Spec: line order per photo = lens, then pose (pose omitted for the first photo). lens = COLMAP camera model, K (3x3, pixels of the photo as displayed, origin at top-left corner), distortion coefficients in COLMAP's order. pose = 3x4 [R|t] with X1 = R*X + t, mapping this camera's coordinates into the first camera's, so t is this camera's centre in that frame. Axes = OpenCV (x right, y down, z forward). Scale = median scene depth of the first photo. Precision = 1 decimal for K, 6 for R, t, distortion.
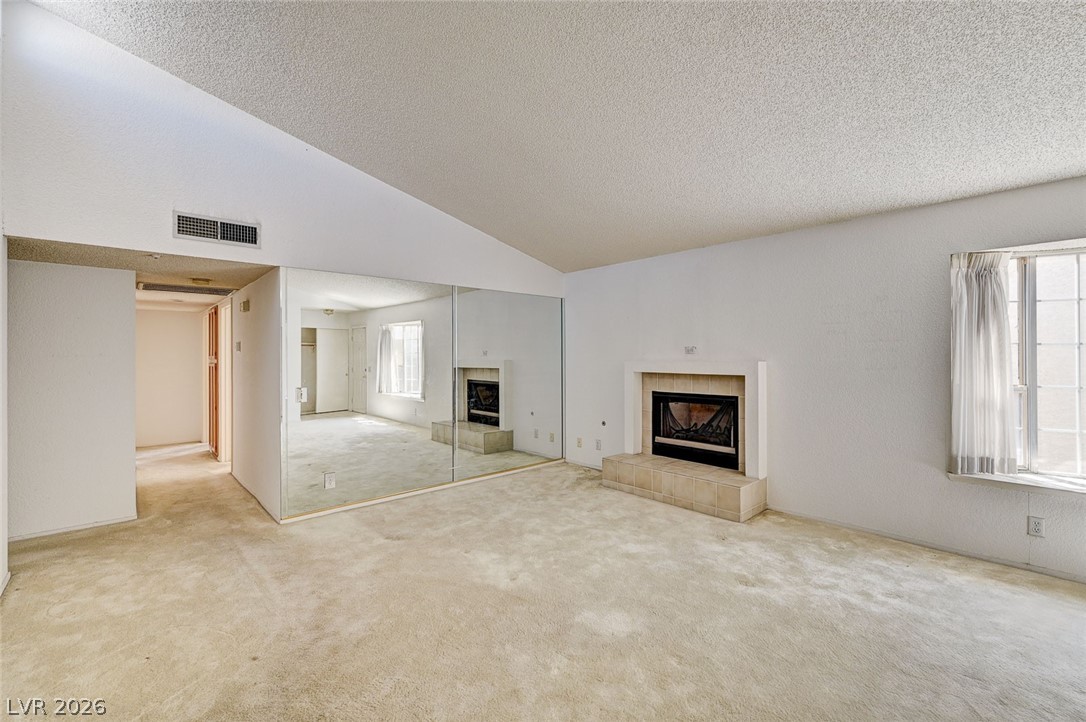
lens RADIAL K [[471.8, 0, 541.8], [0, 471.8, 355.6], [0, 0, 1]] dist [-0.001353, -0.000207]
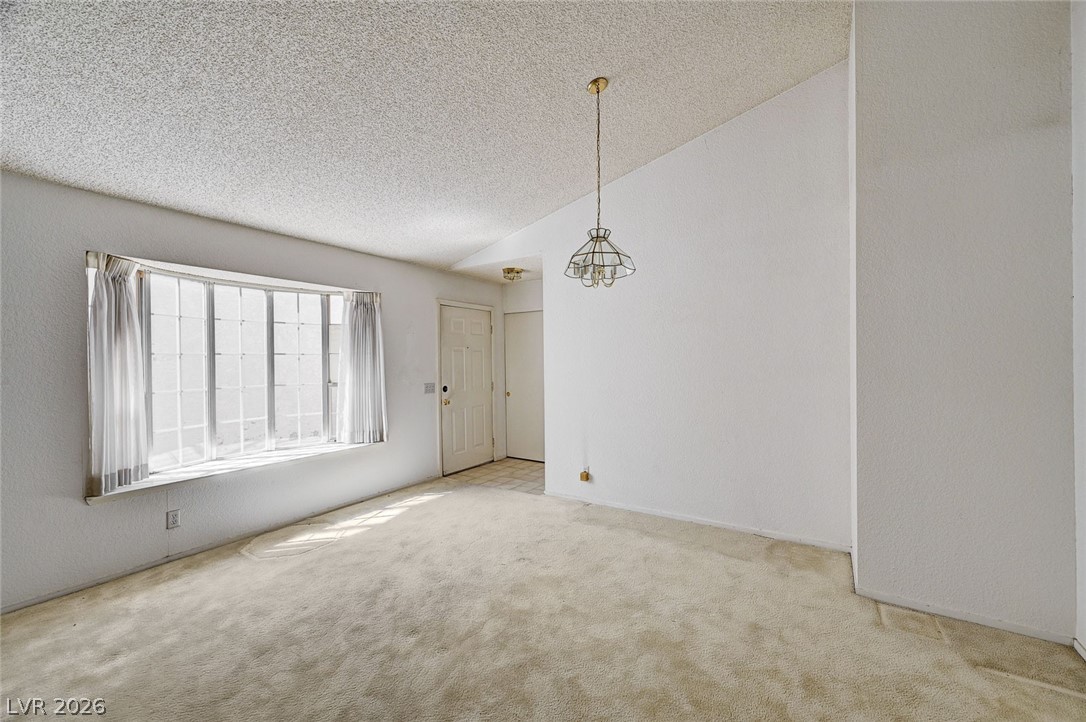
lens RADIAL K [[432.7, 0, 554.7], [0, 432.7, 362.5], [0, 0, 1]] dist [0.000567, 0.000267]
pose [[-0.280589, -0.000690, 0.959828, -0.165944], [0.010328, 0.999940, 0.003738, 0.001269], [-0.959772, 0.010962, -0.280565, 0.399546]]
